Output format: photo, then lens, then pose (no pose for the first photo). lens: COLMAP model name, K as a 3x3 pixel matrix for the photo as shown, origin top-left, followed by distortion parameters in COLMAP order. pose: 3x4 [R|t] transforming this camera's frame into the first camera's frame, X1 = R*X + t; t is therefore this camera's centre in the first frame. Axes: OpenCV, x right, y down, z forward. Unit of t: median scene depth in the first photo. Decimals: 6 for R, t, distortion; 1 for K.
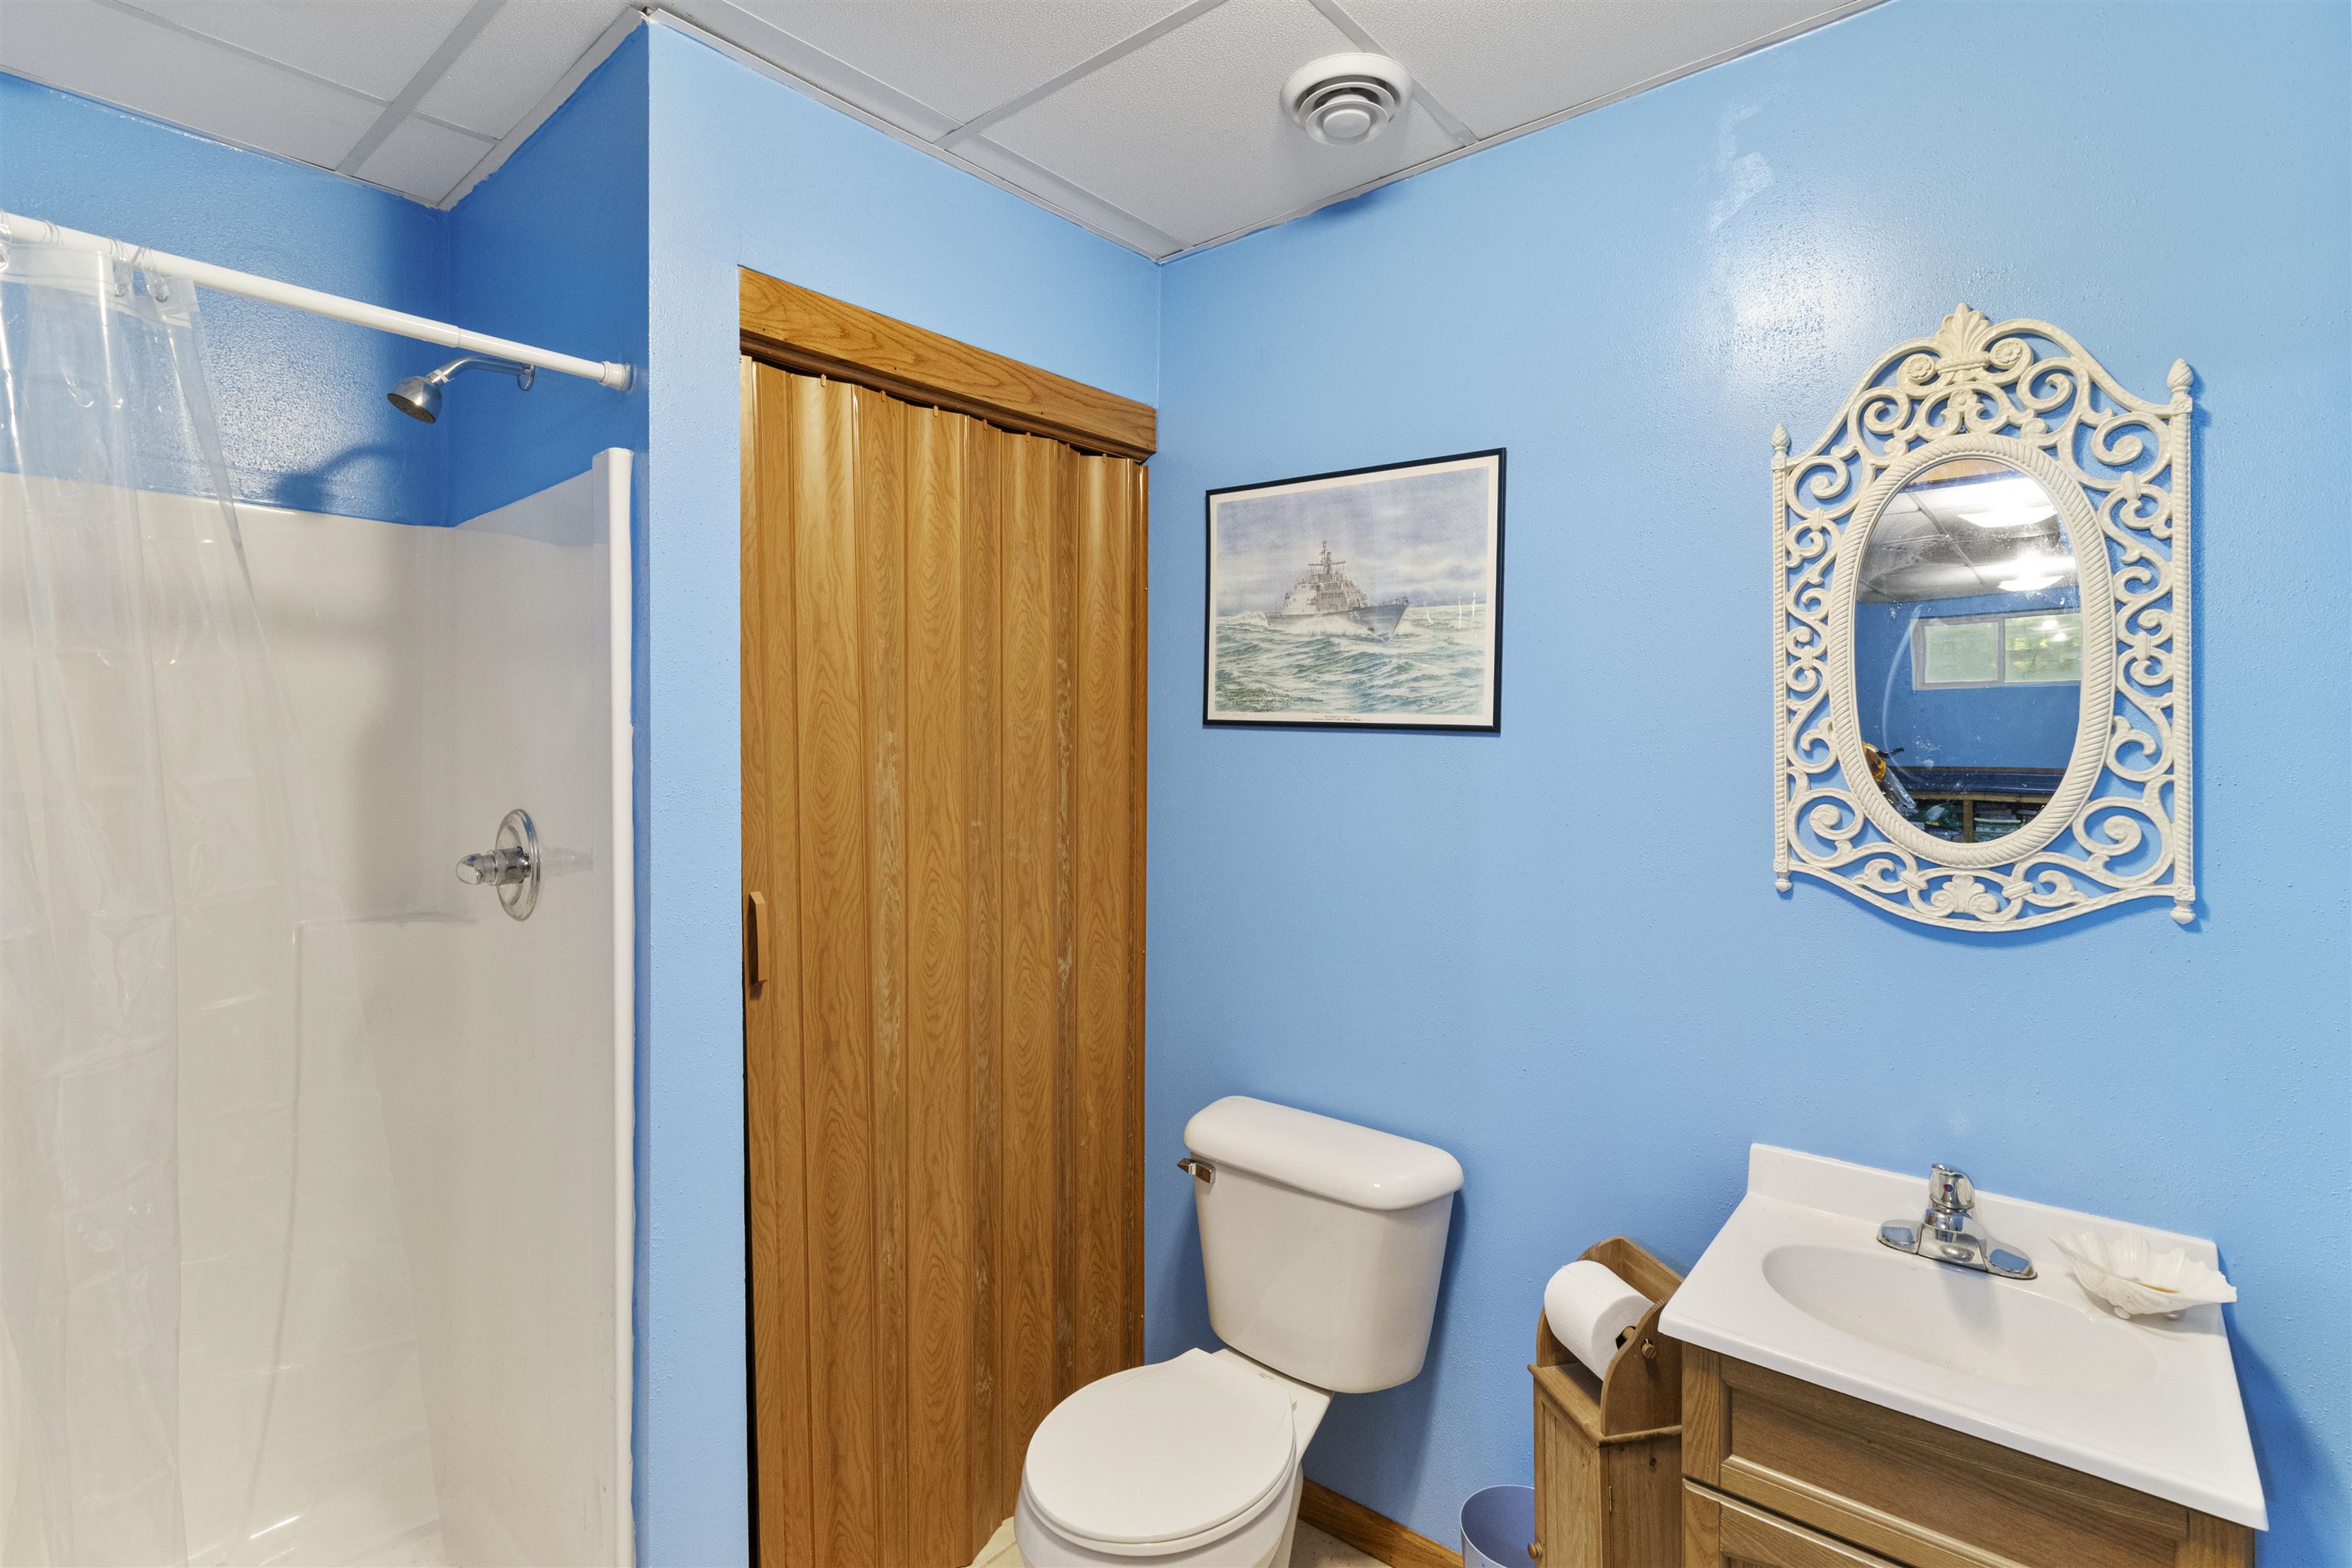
lens RADIAL K [[1090.7, 0, 1181.0], [0, 1090.7, 764.4], [0, 0, 1]] dist [-0.000974, 0.000918]
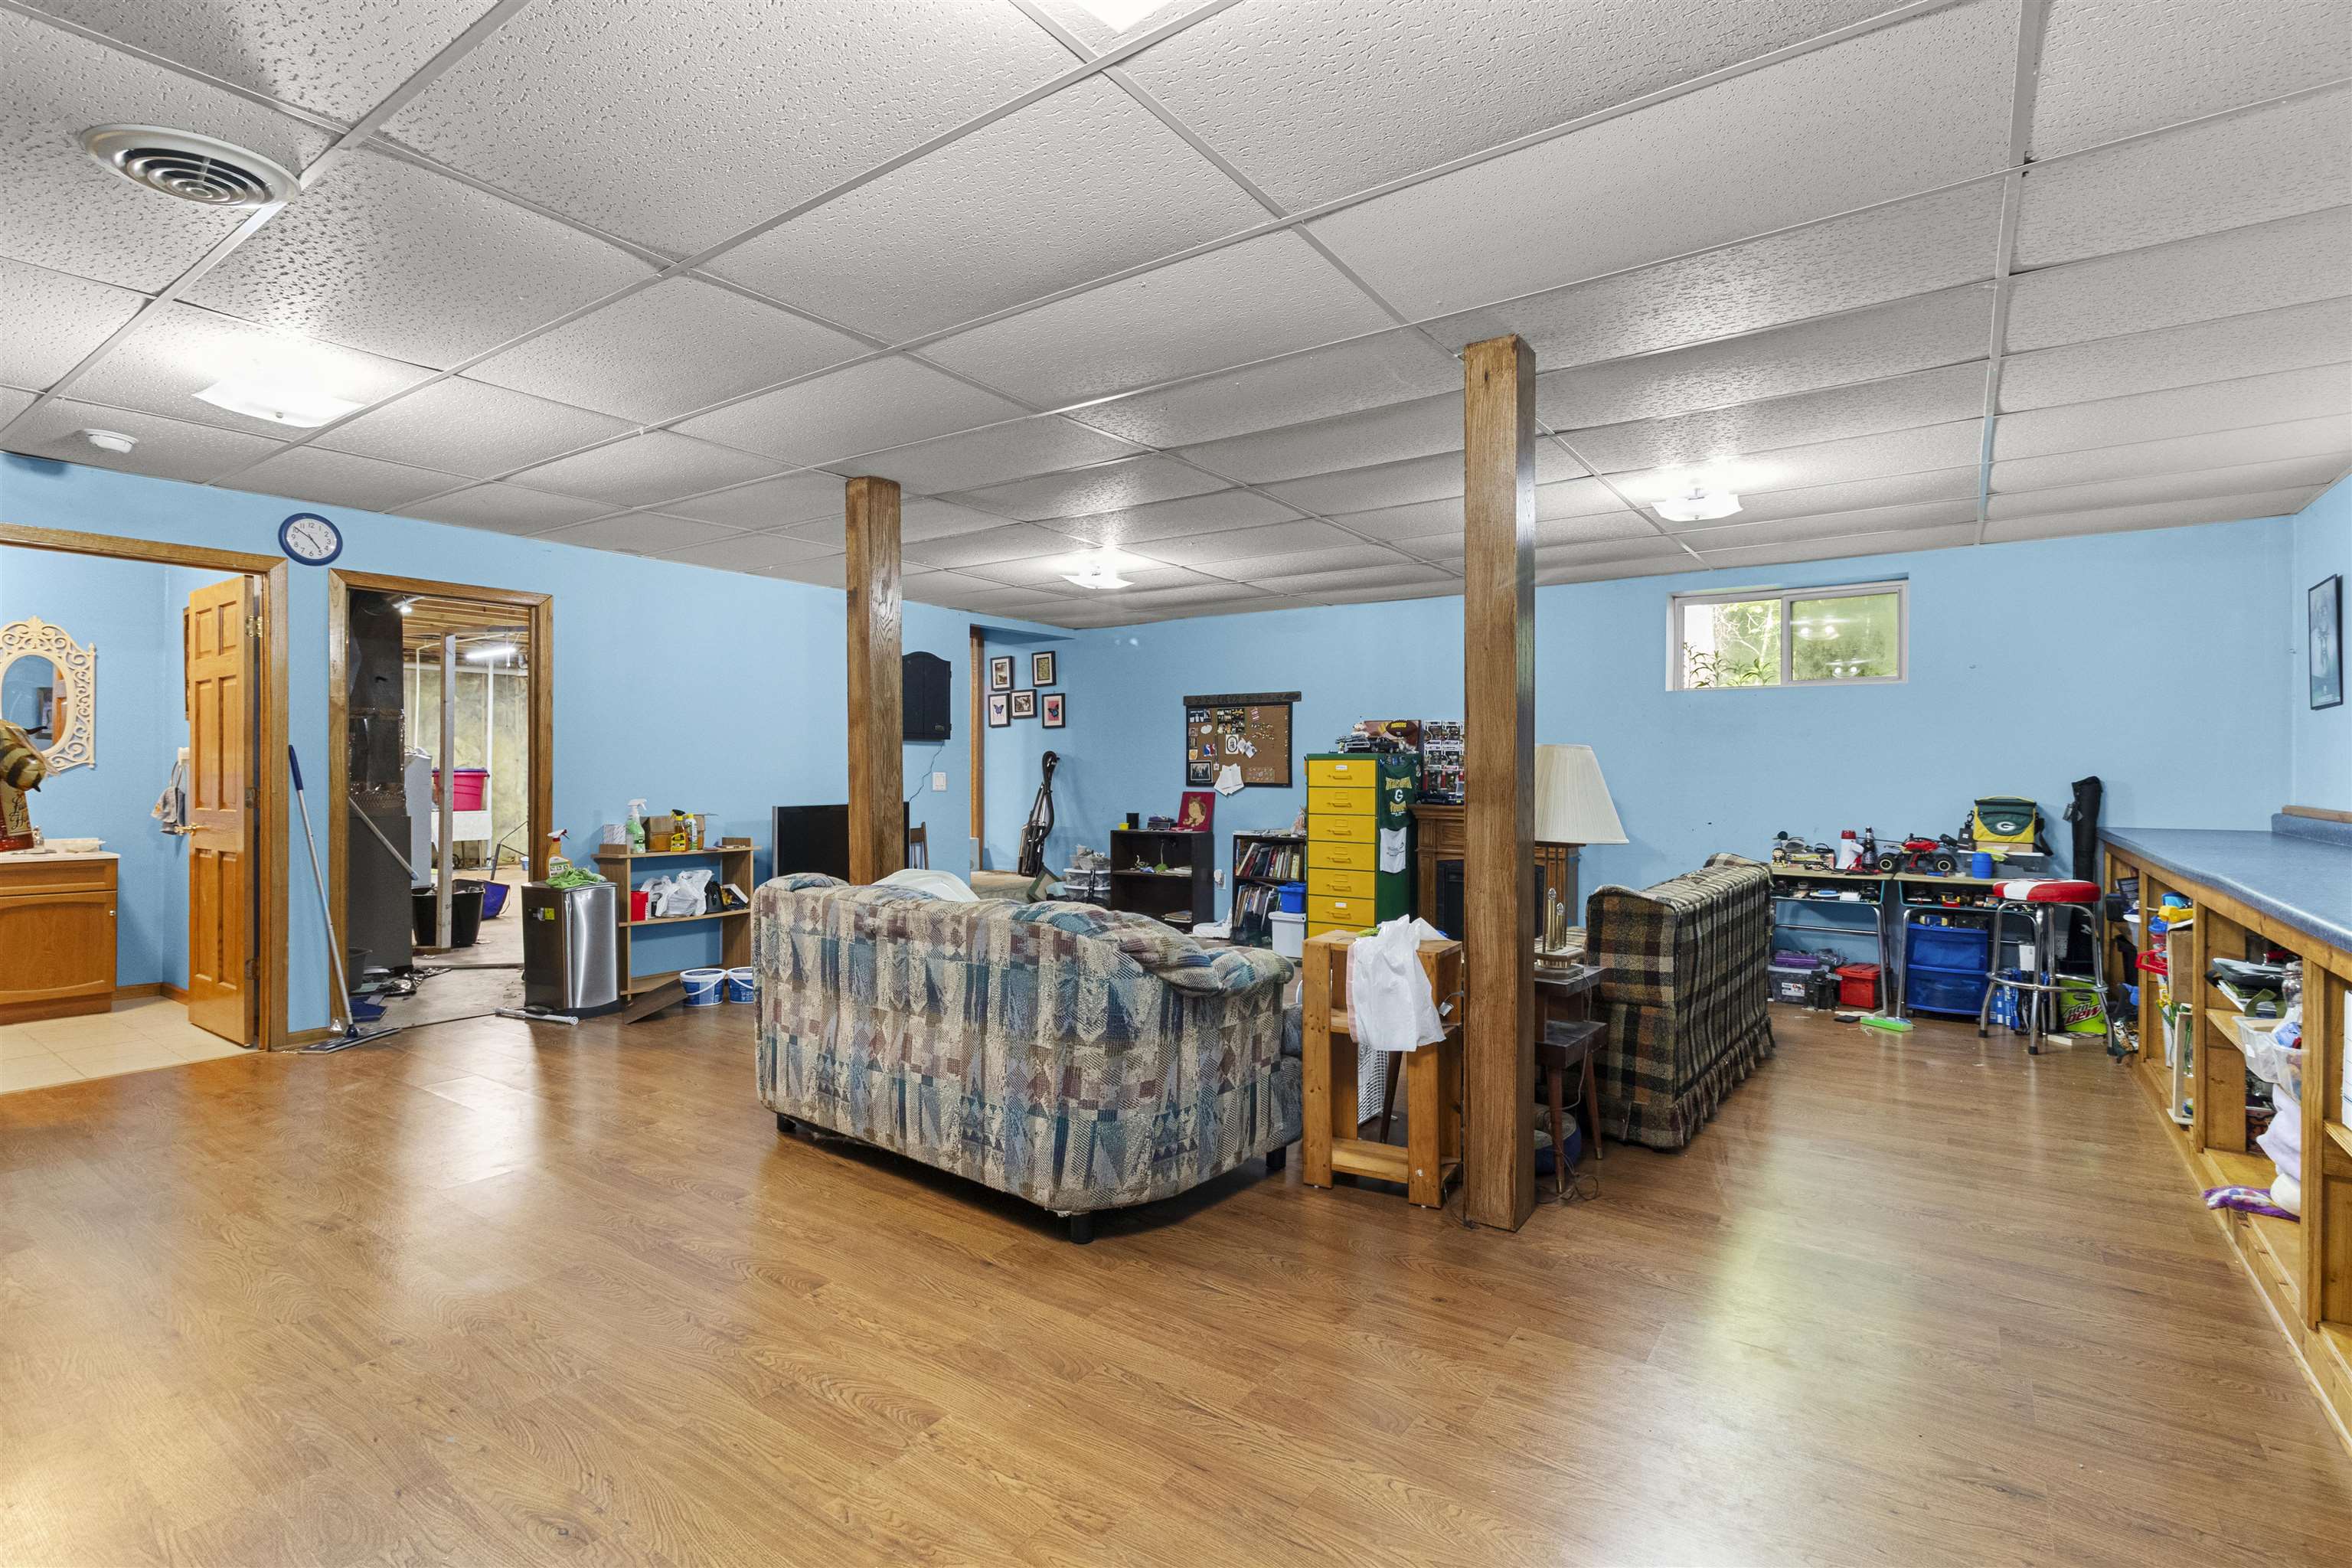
lens RADIAL K [[1090.7, 0, 1193.1], [0, 1090.7, 777.7], [0, 0, 1]] dist [-0.000974, 0.000918]
pose [[-0.073850, 0.000625, 0.997269, -3.880705], [-0.000665, 1.000000, -0.000676, 0.182908], [-0.997269, -0.000713, -0.073849, -3.178407]]
